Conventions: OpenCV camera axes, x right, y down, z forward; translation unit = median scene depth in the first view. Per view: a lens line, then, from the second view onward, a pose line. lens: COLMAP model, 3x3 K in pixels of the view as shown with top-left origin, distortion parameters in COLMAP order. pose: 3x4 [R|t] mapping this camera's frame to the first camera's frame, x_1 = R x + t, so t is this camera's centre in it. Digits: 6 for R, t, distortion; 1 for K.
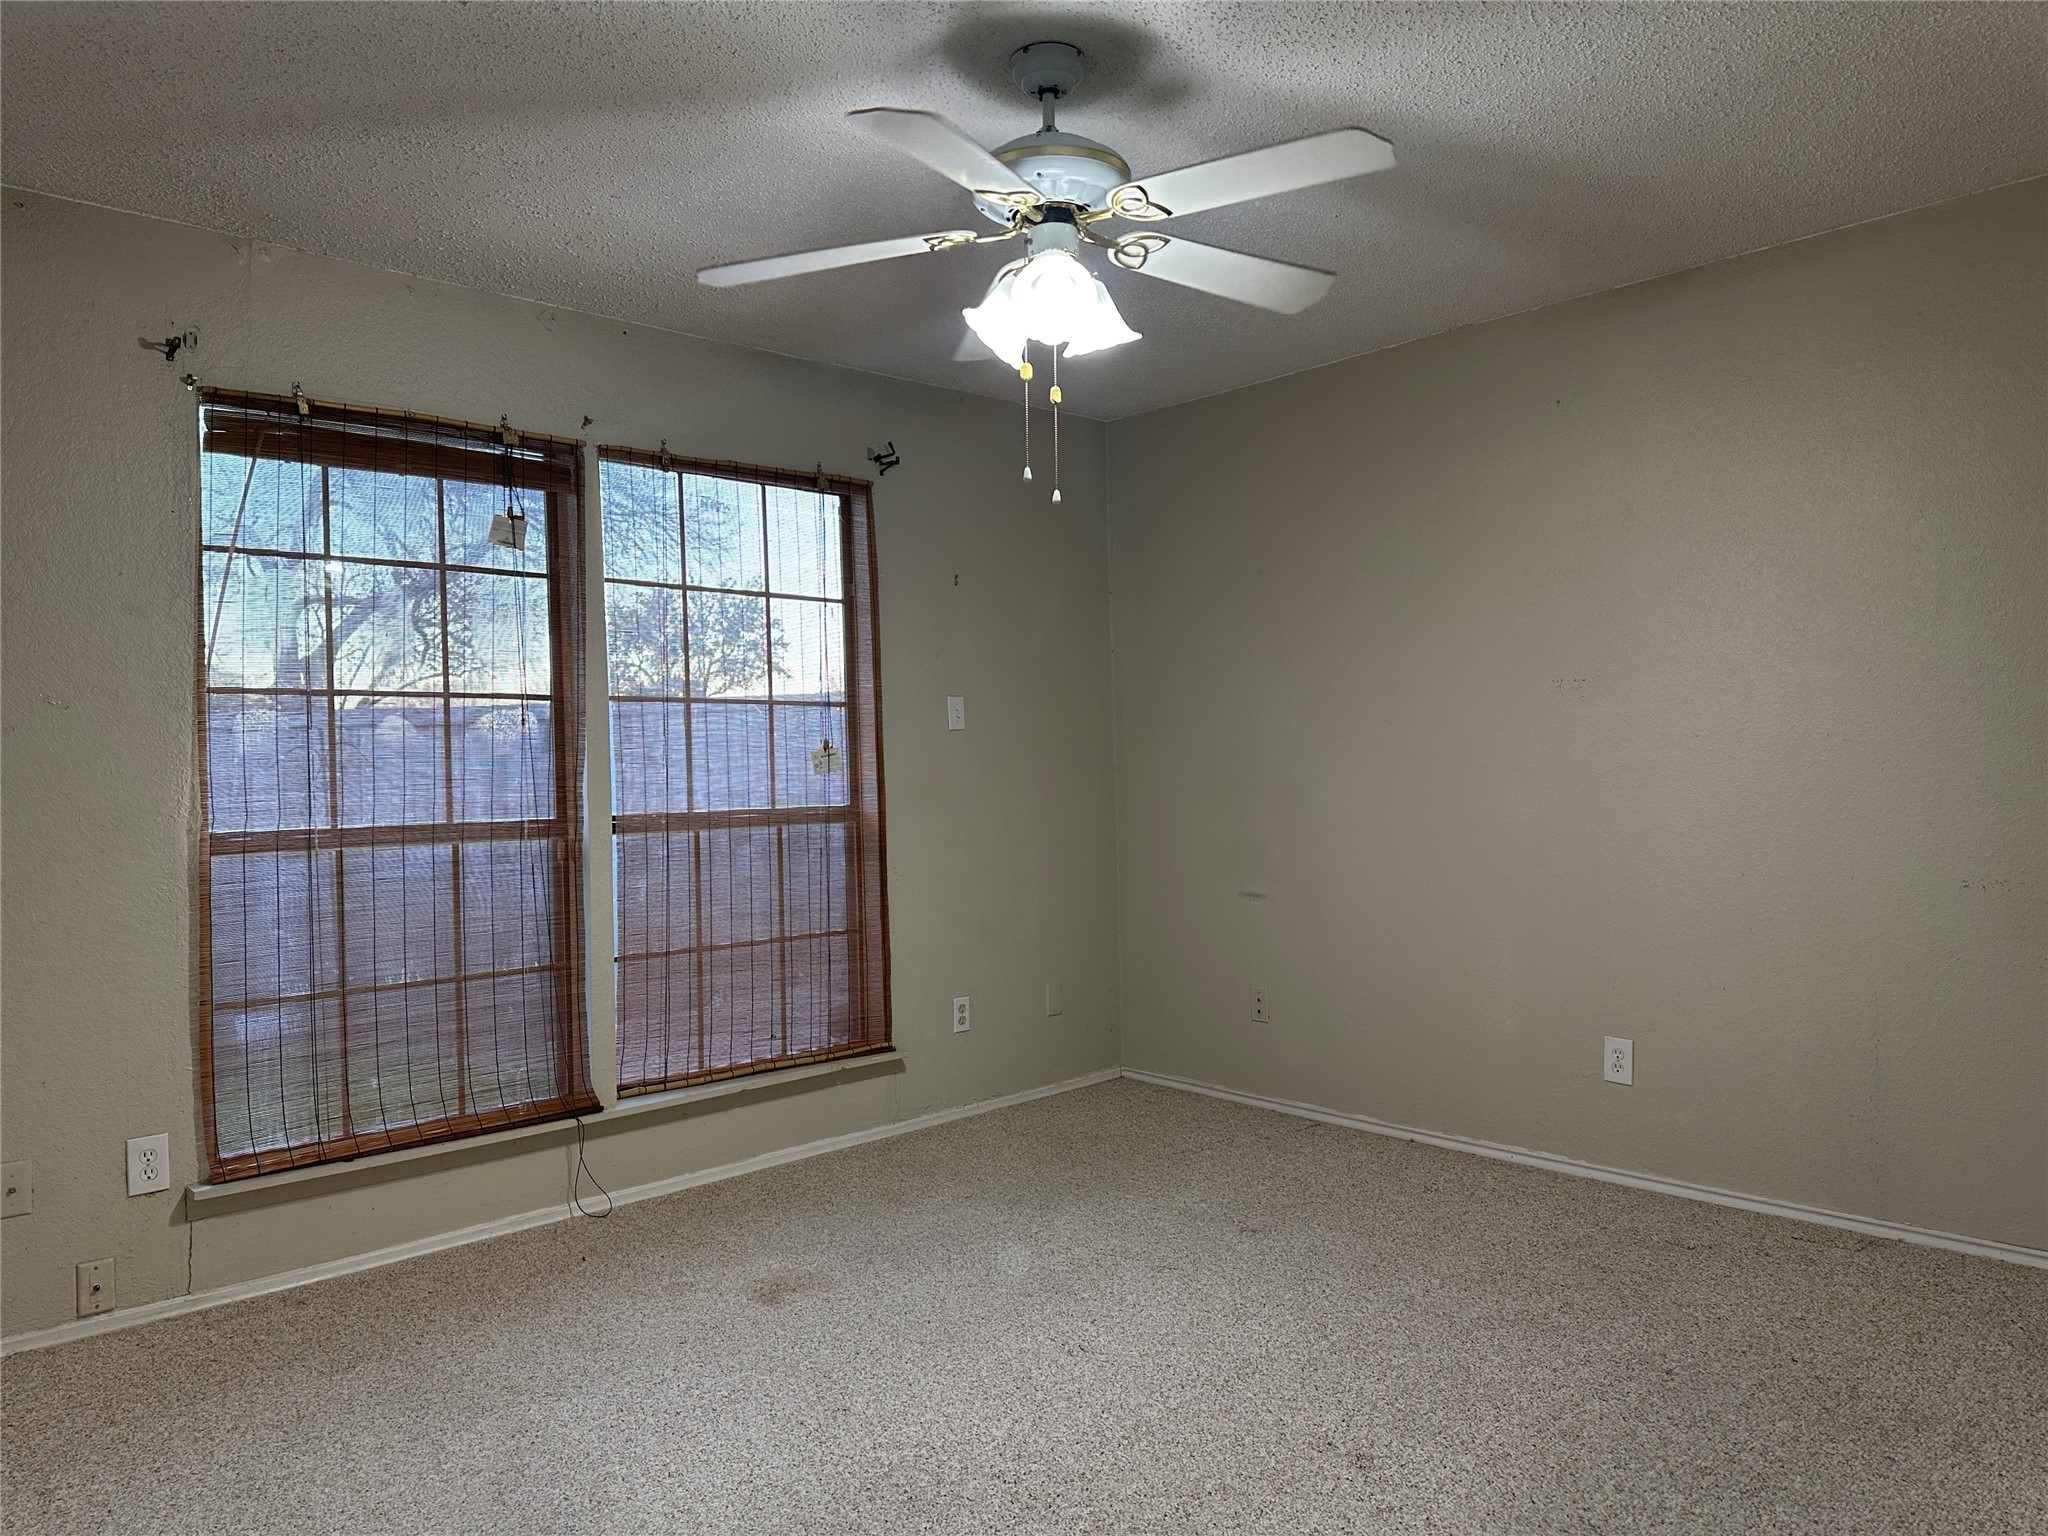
lens RADIAL K [[1434.0, 0, 1034.6], [0, 1434.0, 774.9], [0, 0, 1]] dist [0.063518, -0.073019]
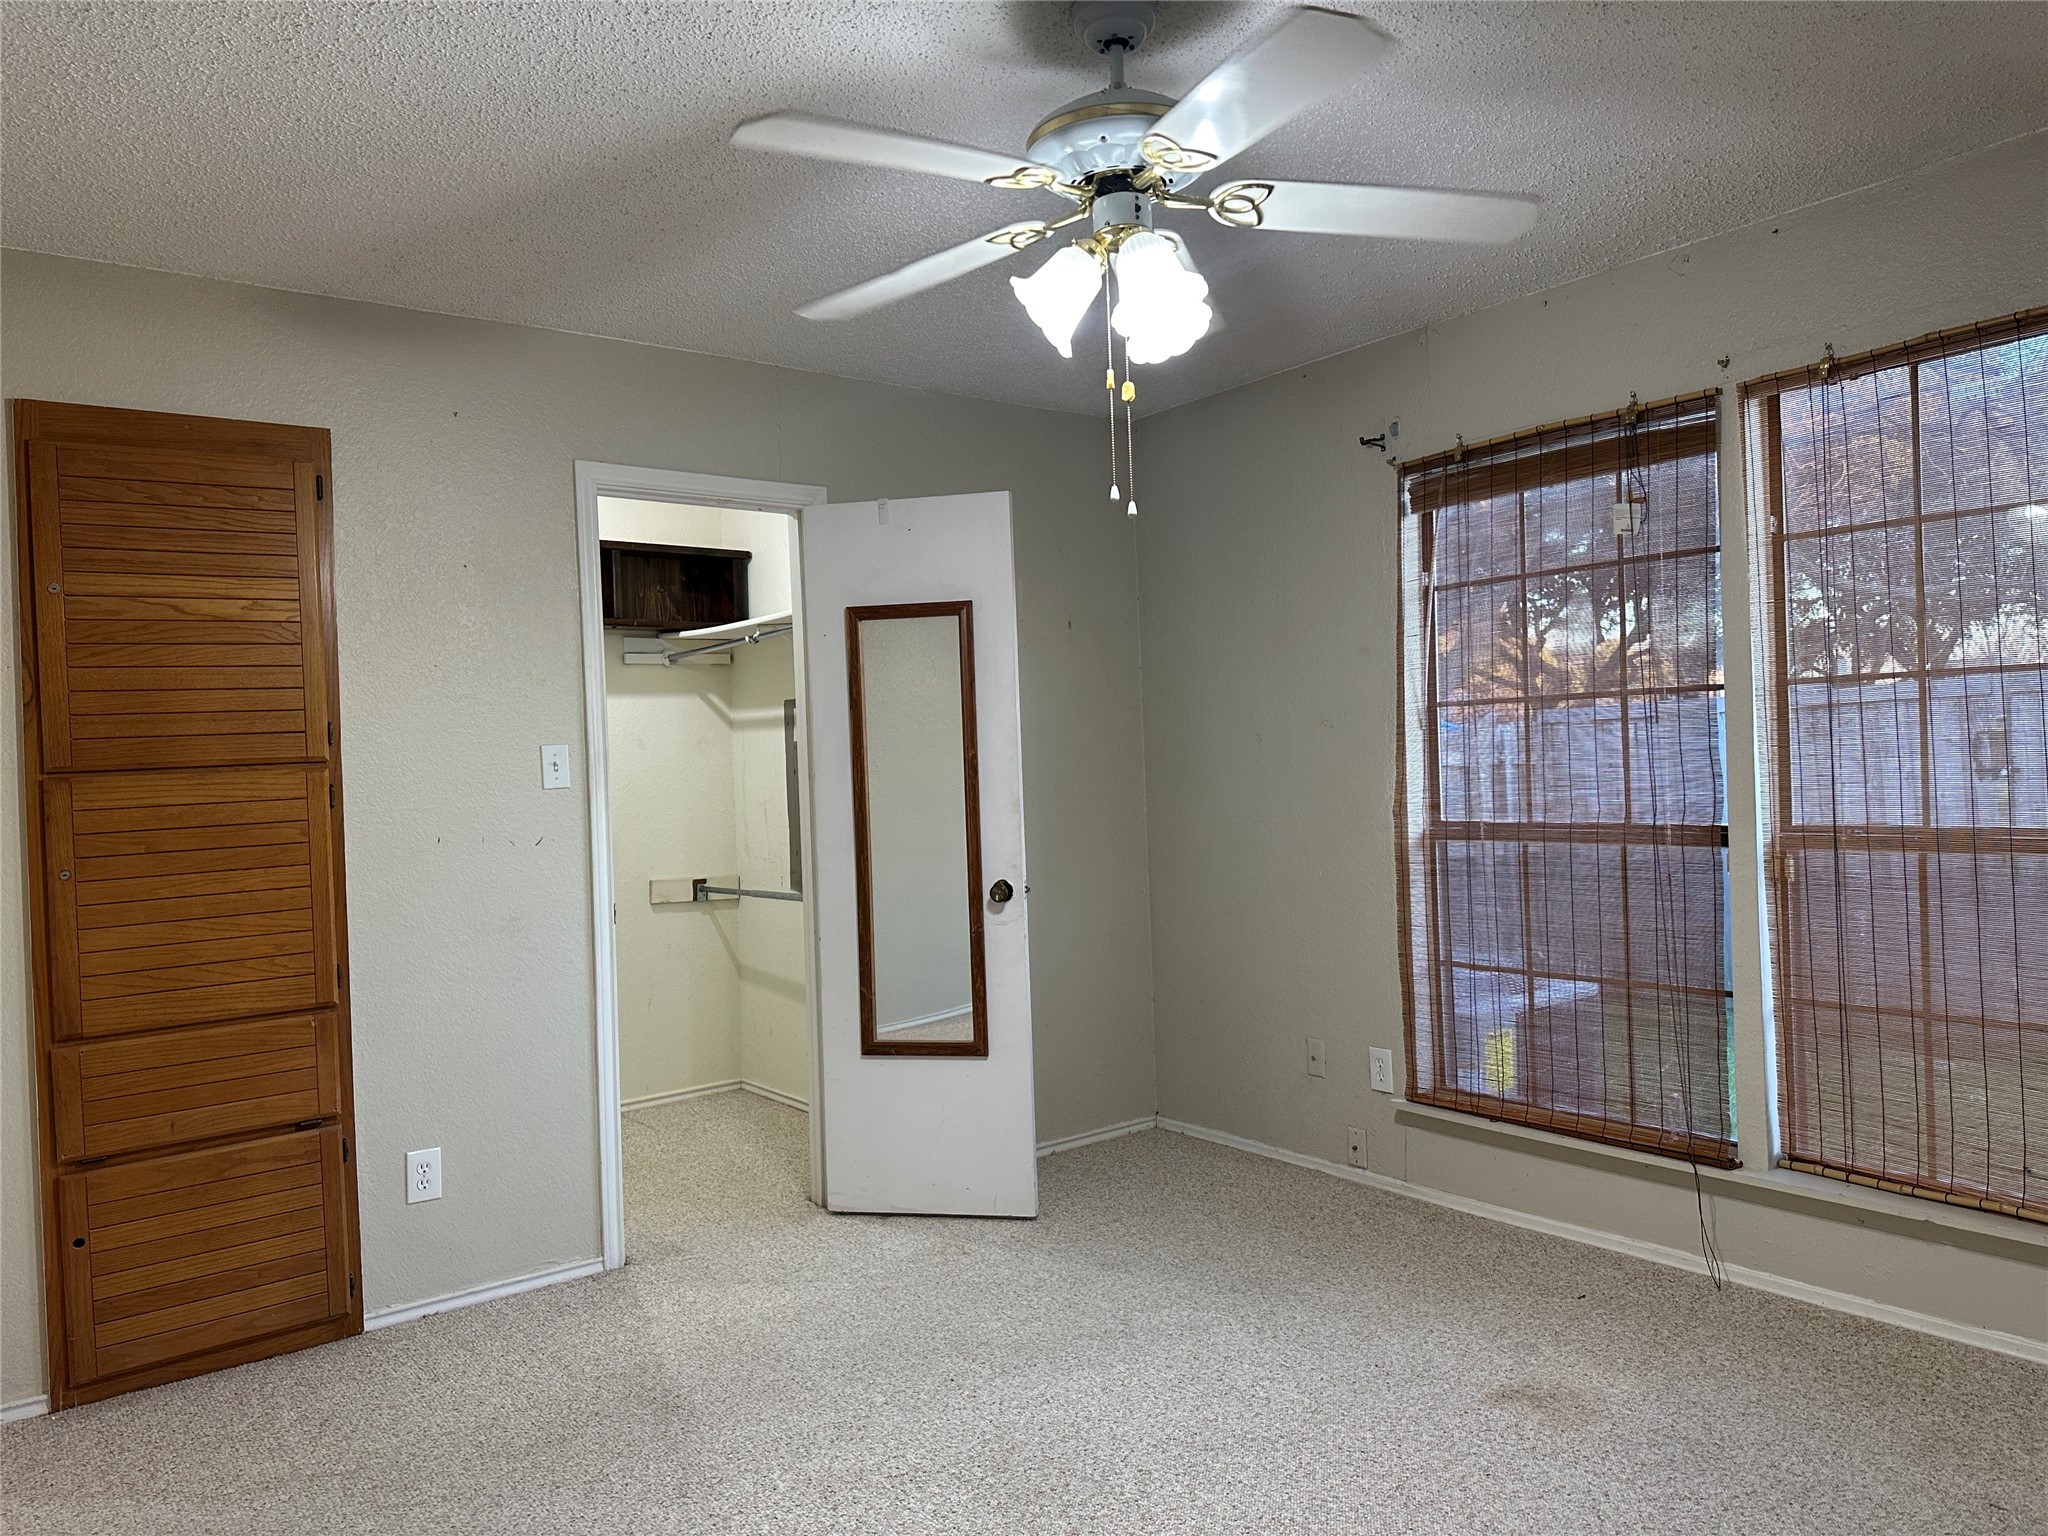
lens RADIAL K [[1434.0, 0, 1034.6], [0, 1434.0, 774.9], [0, 0, 1]] dist [0.063518, -0.073019]
pose [[-0.094009, 0.033142, -0.995020, 0.655730], [0.032033, 0.999029, 0.030249, -0.045580], [0.995056, -0.029029, -0.094979, 0.751728]]
